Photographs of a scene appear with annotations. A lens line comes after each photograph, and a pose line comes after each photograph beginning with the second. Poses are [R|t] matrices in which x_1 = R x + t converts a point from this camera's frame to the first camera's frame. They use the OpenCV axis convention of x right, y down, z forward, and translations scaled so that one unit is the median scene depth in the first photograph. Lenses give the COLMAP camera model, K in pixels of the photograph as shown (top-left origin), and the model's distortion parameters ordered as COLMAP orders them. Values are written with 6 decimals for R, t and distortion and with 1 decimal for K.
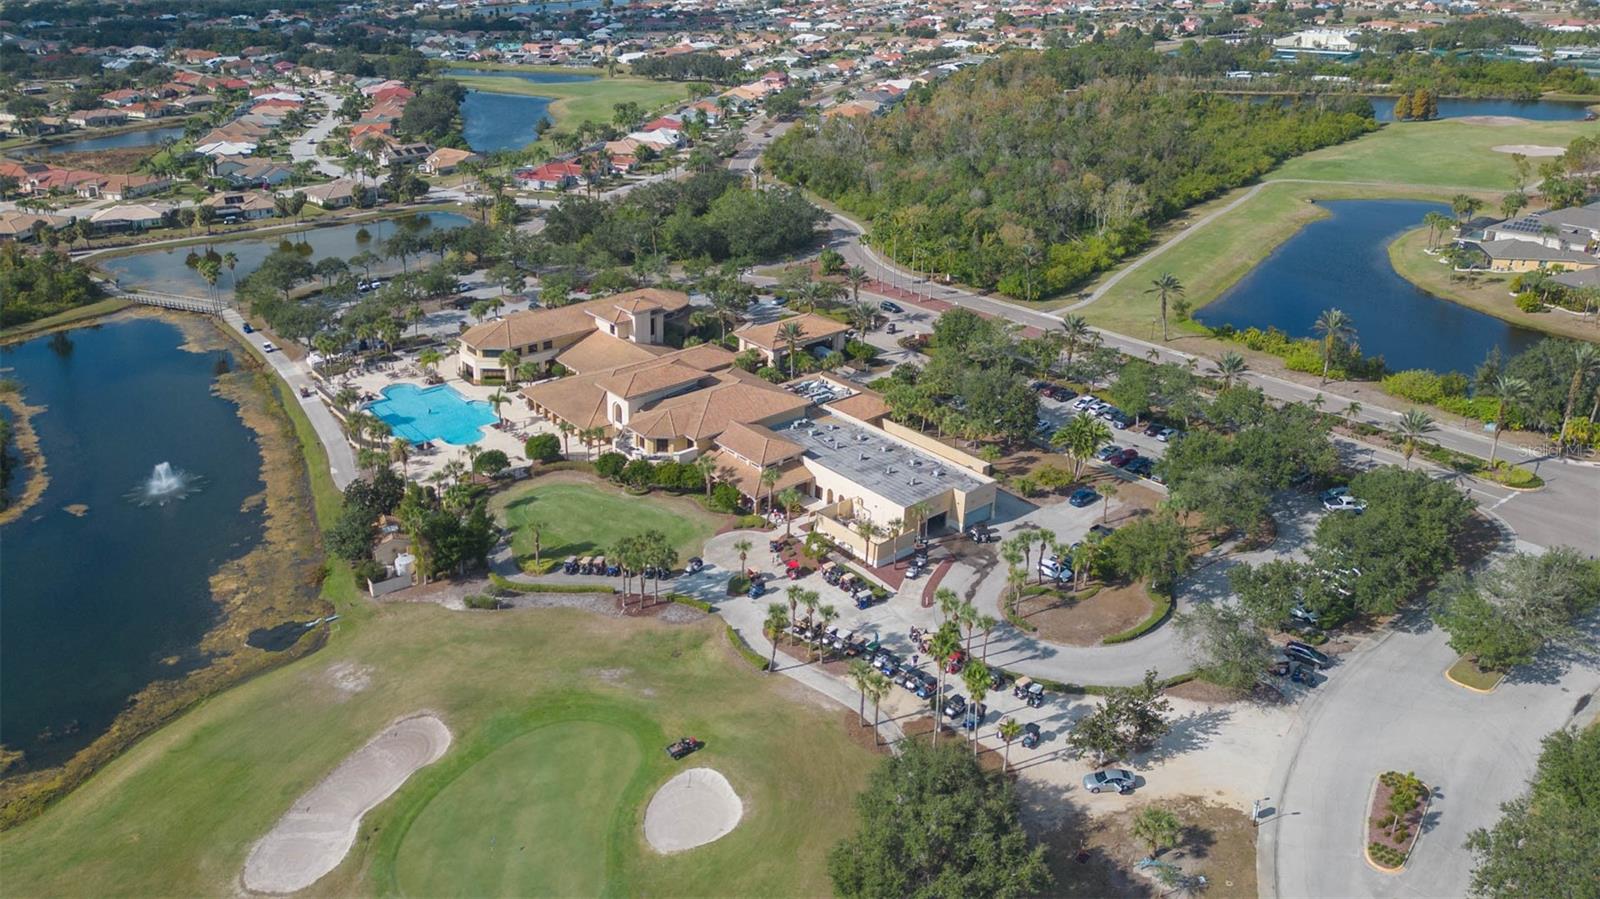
lens RADIAL K [[1101.2, 0, 800.0], [0, 1101.2, 449.5], [0, 0, 1]] dist [0.006621, -0.001607]
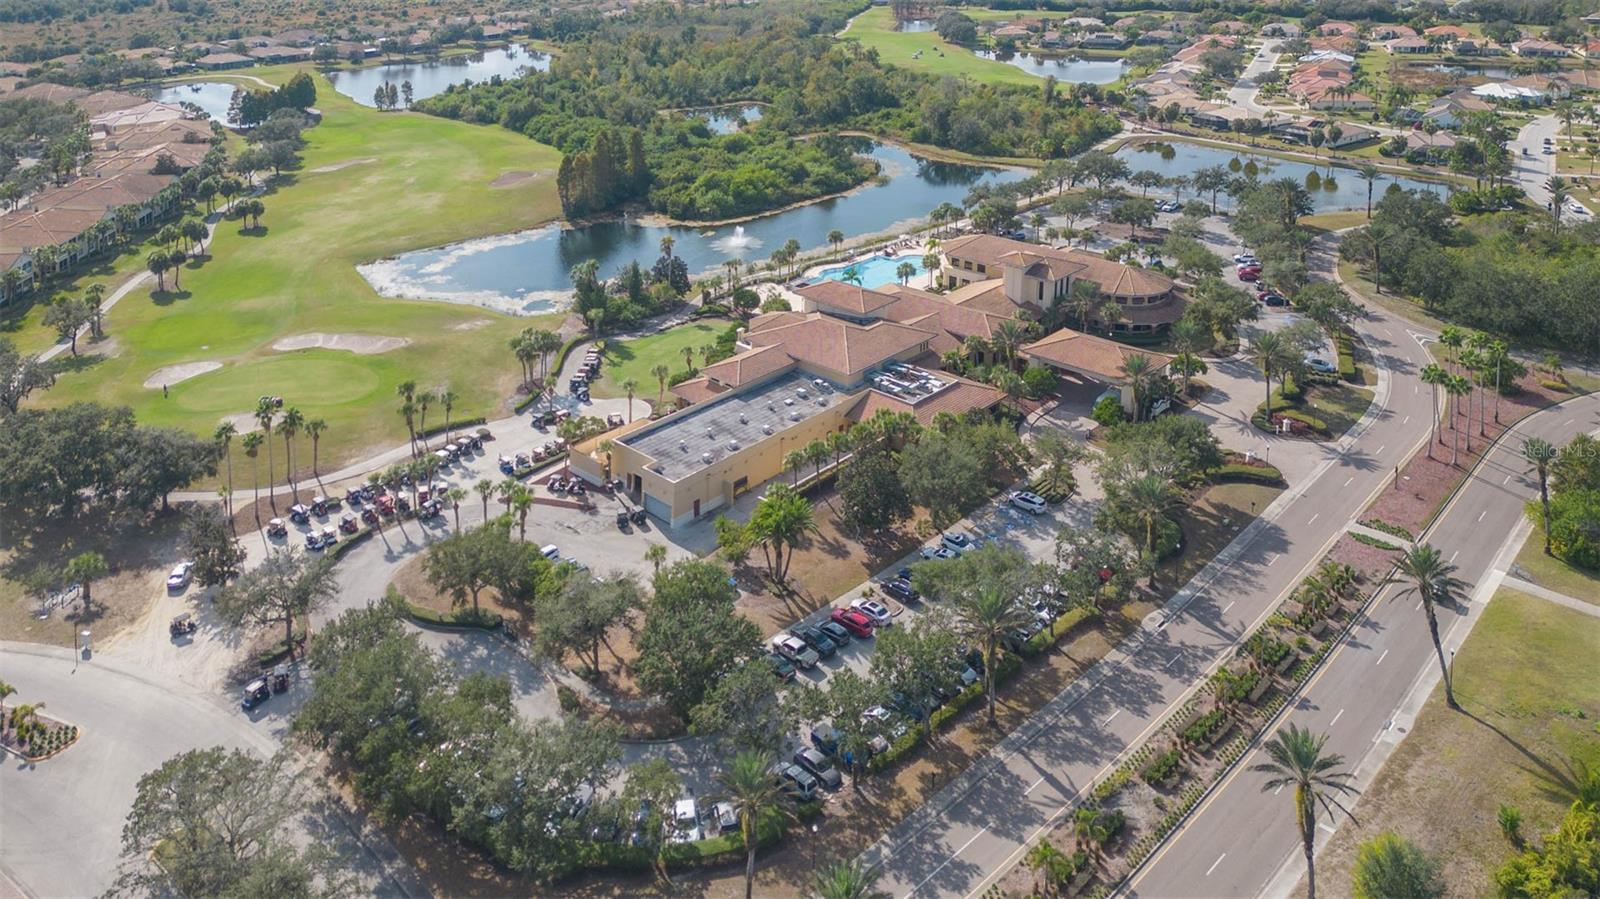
lens RADIAL K [[1101.2, 0, 800.0], [0, 1101.2, 449.5], [0, 0, 1]] dist [0.006621, -0.001607]
pose [[0.103783, 0.454083, -0.884894, 0.784428], [-0.407582, 0.830980, 0.378615, -0.301431], [0.907252, 0.321373, 0.271318, 0.736219]]
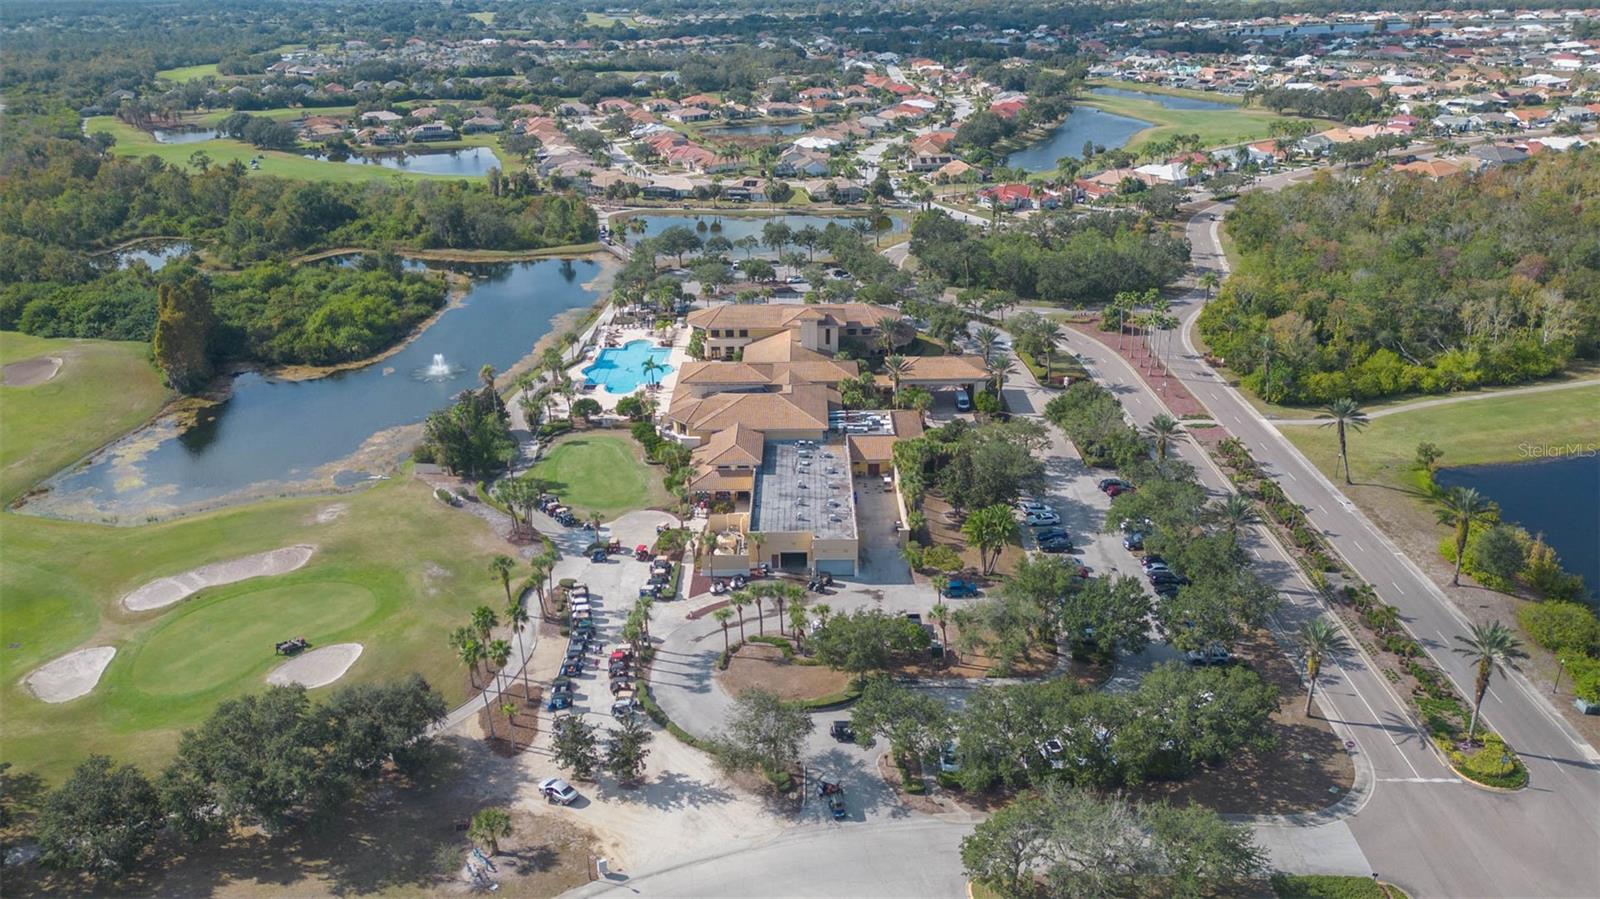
lens RADIAL K [[1141.0, 0, 800.0], [0, 1141.0, 449.5], [0, 0, 1]] dist [0.028590, -0.000800]
pose [[0.768444, 0.253481, -0.587572, 0.598756], [-0.268973, 0.961095, 0.062849, -0.080187], [0.580644, 0.109745, 0.806727, 0.135670]]
